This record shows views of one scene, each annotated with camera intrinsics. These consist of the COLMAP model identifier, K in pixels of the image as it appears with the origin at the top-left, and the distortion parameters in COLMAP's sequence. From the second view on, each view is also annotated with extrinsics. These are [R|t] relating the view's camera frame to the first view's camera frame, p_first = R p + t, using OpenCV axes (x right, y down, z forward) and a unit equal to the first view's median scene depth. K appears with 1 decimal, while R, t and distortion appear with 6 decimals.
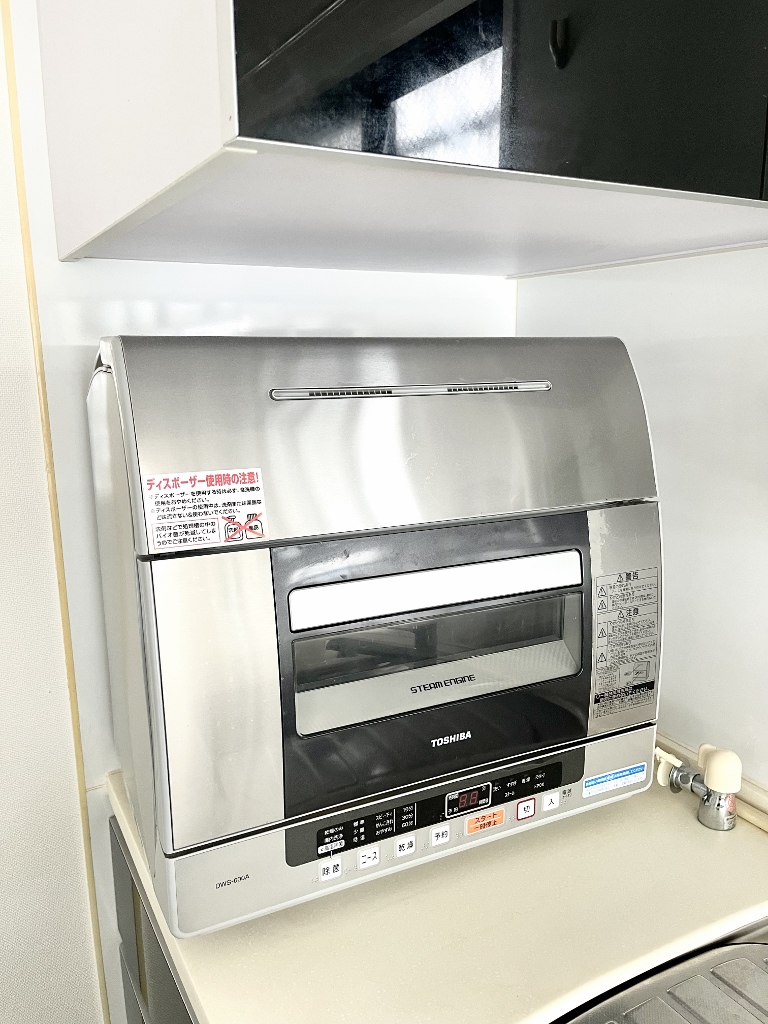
lens RADIAL K [[779.4, 0, 385.0], [0, 779.4, 515.2], [0, 0, 1]] dist [0.011515, 0.002993]
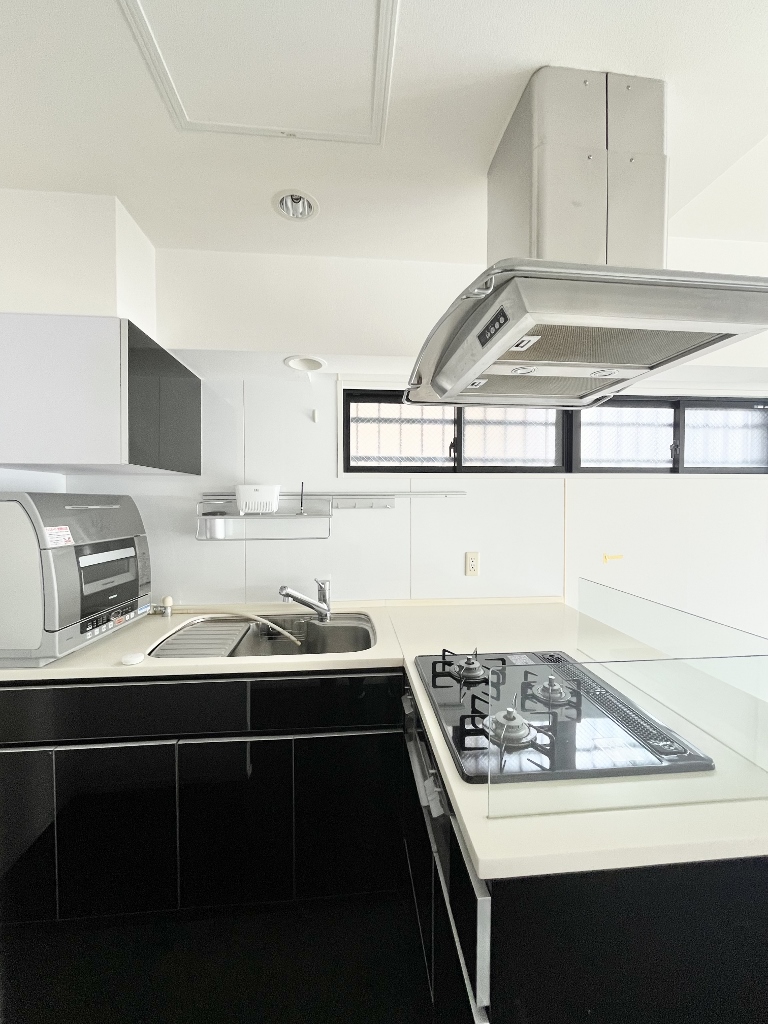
lens RADIAL K [[413.1, 0, 386.6], [0, 413.1, 509.6], [0, 0, 1]] dist [-0.003066, 0.000790]
pose [[0.421933, -0.018086, 0.906447, -1.076671], [0.187008, 0.980037, -0.067495, 0.235198], [-0.887131, 0.197991, 0.416892, -1.027552]]
